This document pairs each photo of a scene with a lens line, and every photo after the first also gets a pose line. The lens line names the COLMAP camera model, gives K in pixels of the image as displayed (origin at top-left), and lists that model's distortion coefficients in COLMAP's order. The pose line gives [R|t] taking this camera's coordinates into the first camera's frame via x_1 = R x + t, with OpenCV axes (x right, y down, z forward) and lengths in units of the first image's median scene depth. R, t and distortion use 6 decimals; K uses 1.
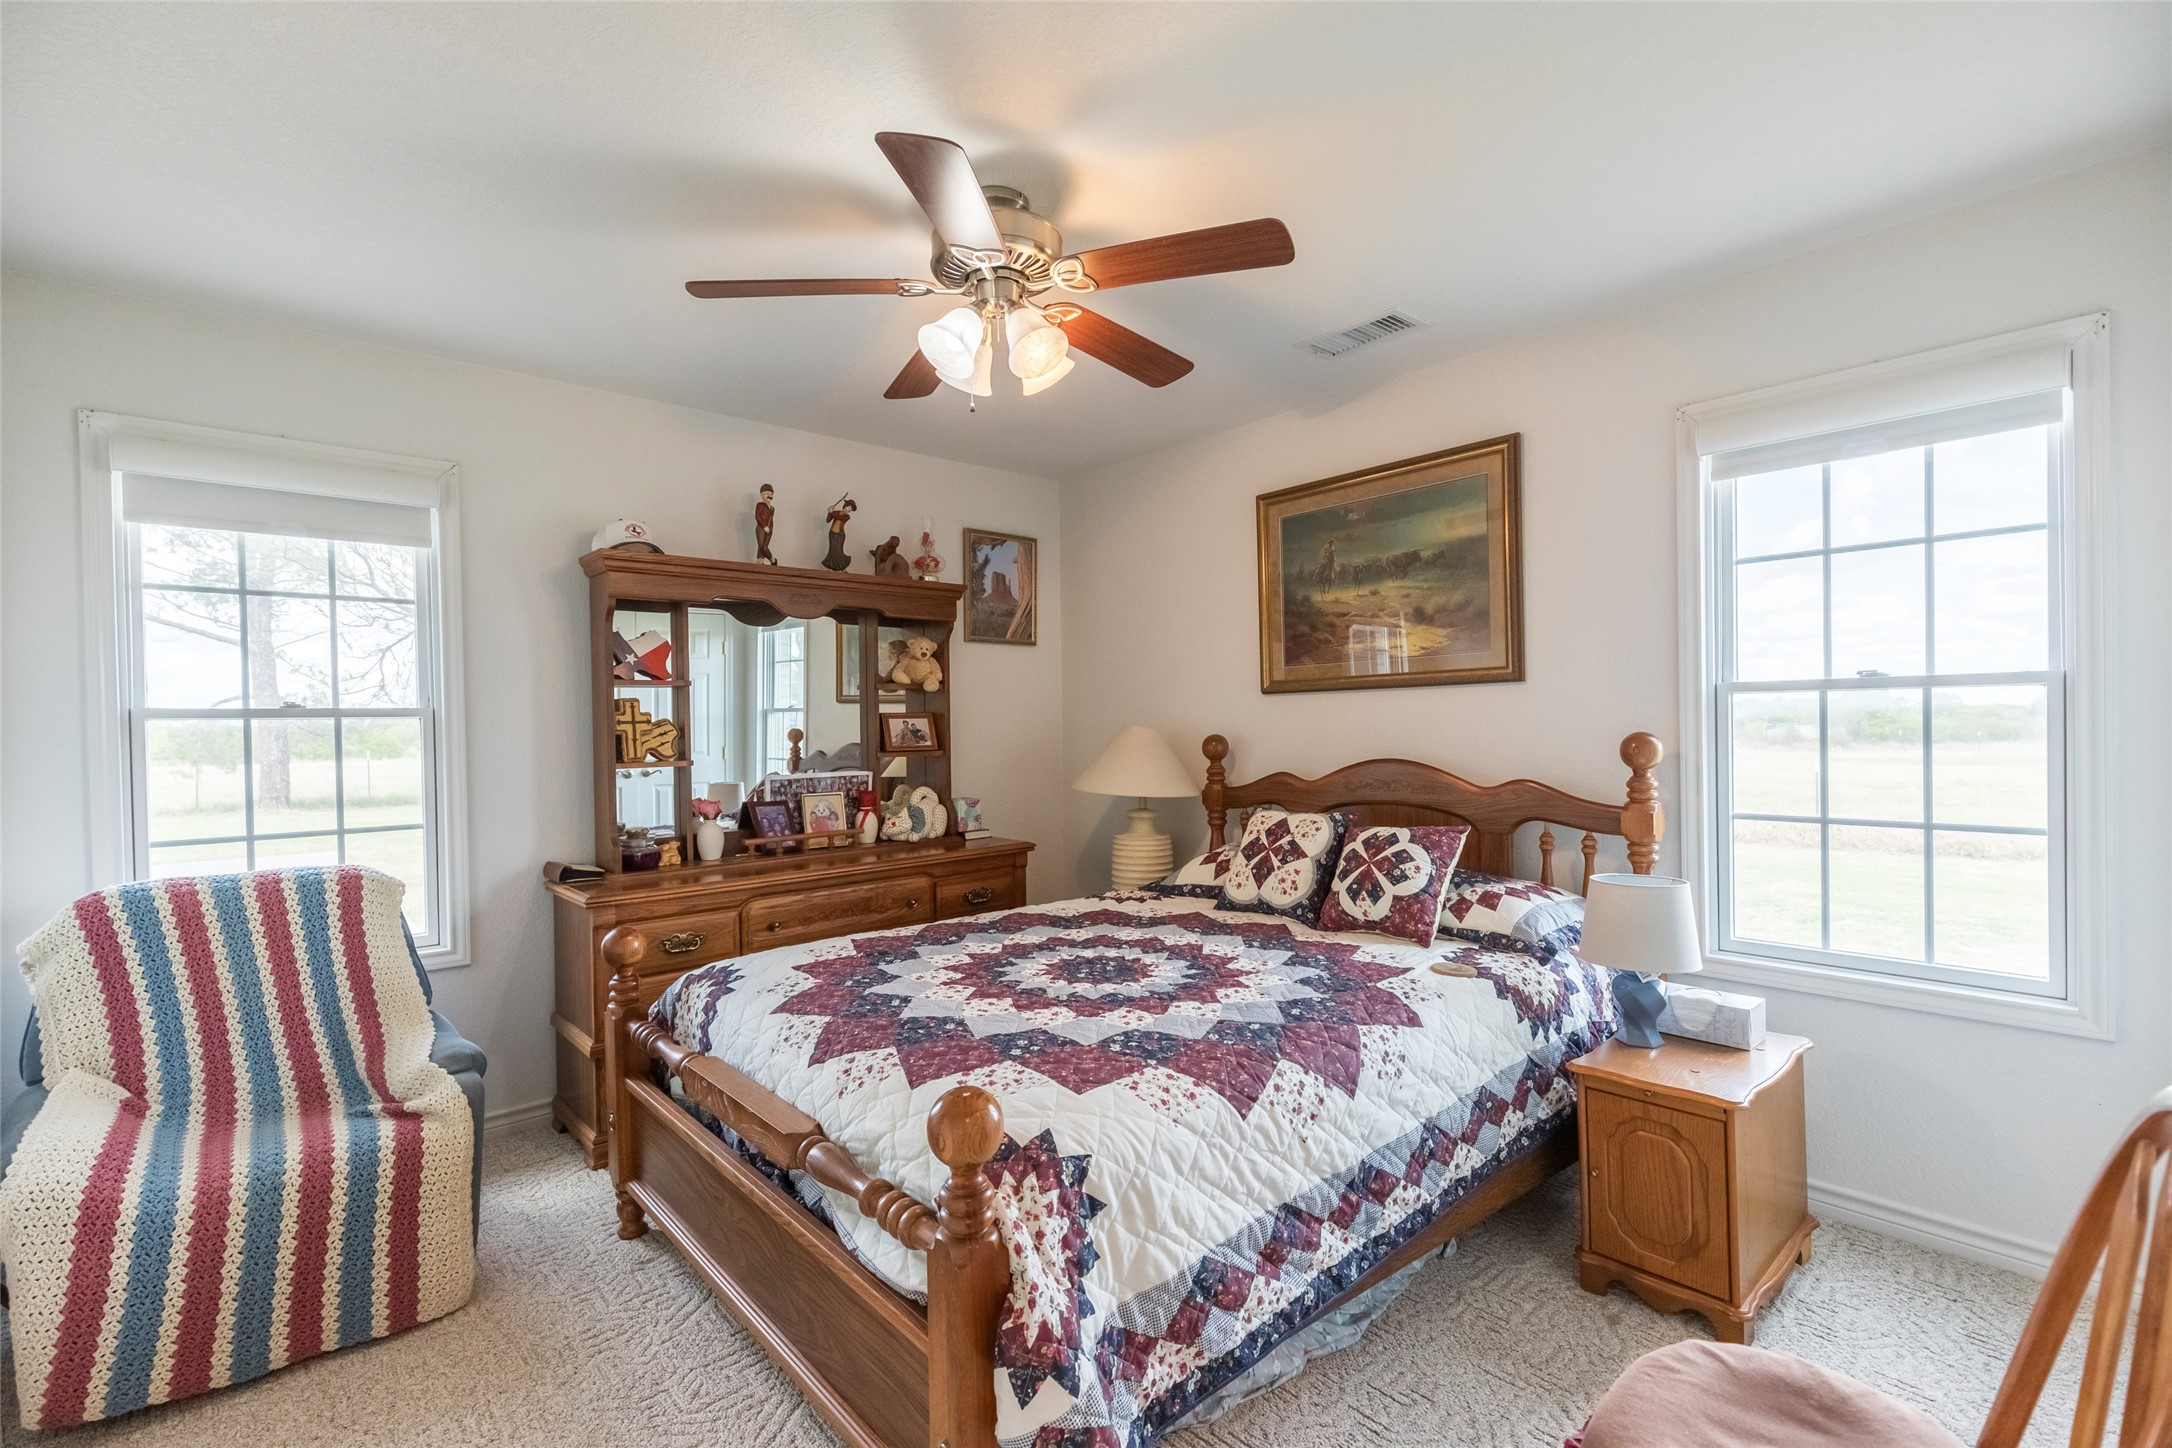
lens RADIAL K [[974.2, 0, 1082.4], [0, 974.2, 731.1], [0, 0, 1]] dist [0.008180, -0.001576]
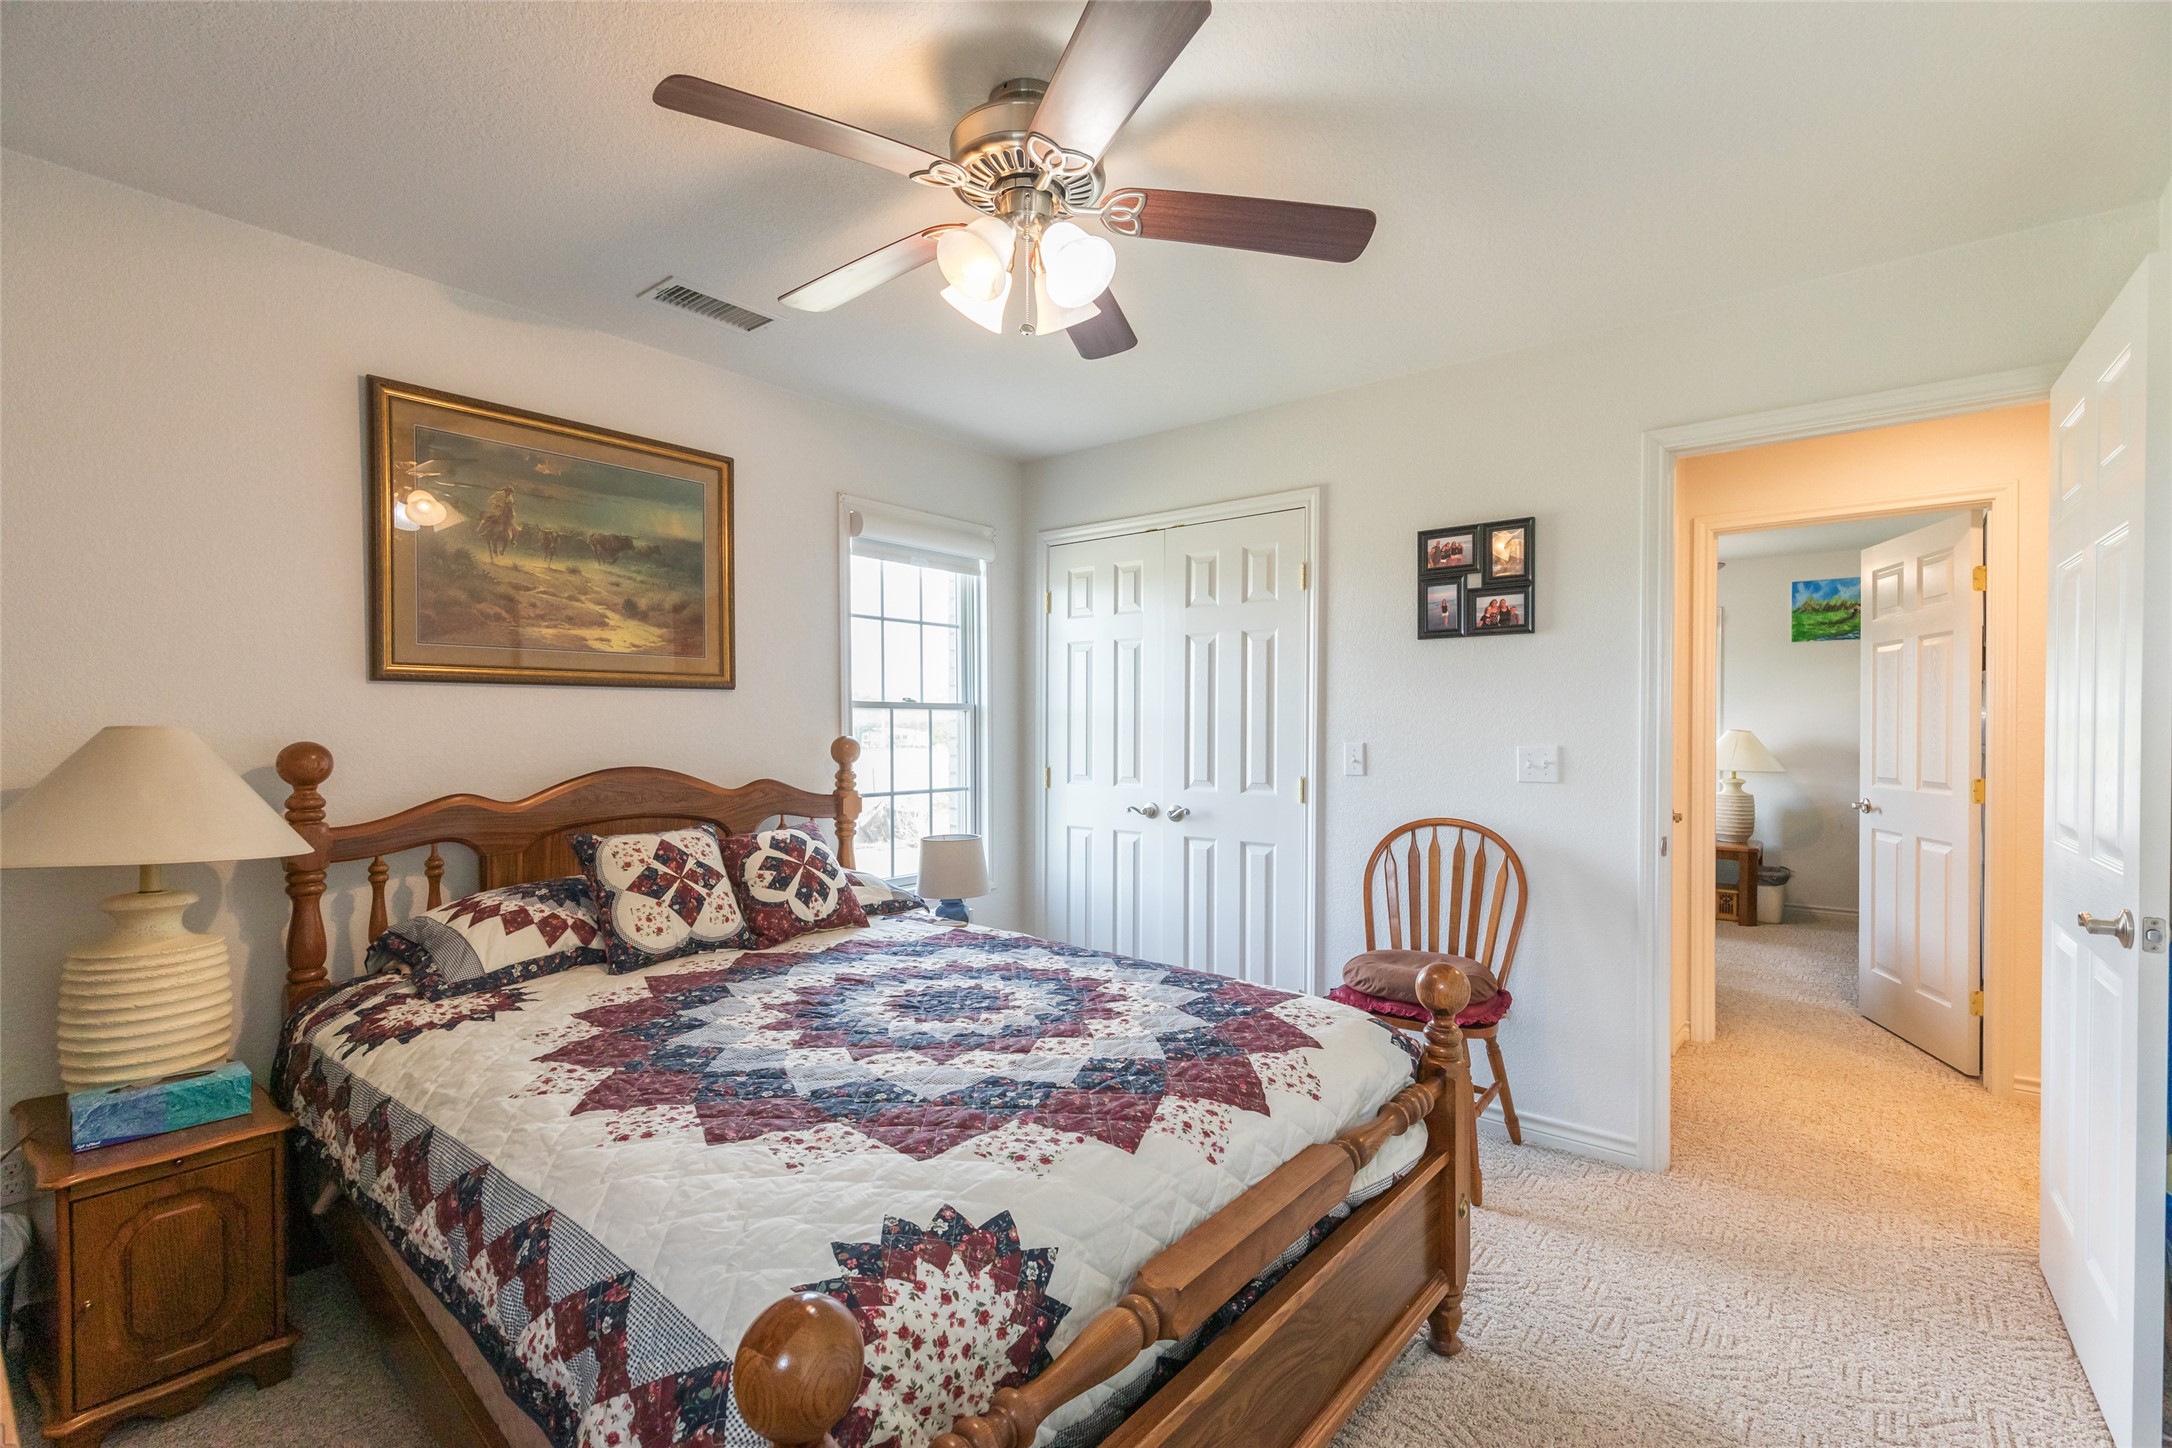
lens RADIAL K [[974.2, 0, 1085.6], [0, 974.2, 735.9], [0, 0, 1]] dist [0.008180, -0.001576]
pose [[-0.161257, 0.001648, 0.986911, -0.664778], [0.008195, 0.999966, -0.000331, 0.004290], [-0.986878, 0.008034, -0.161265, 0.778111]]
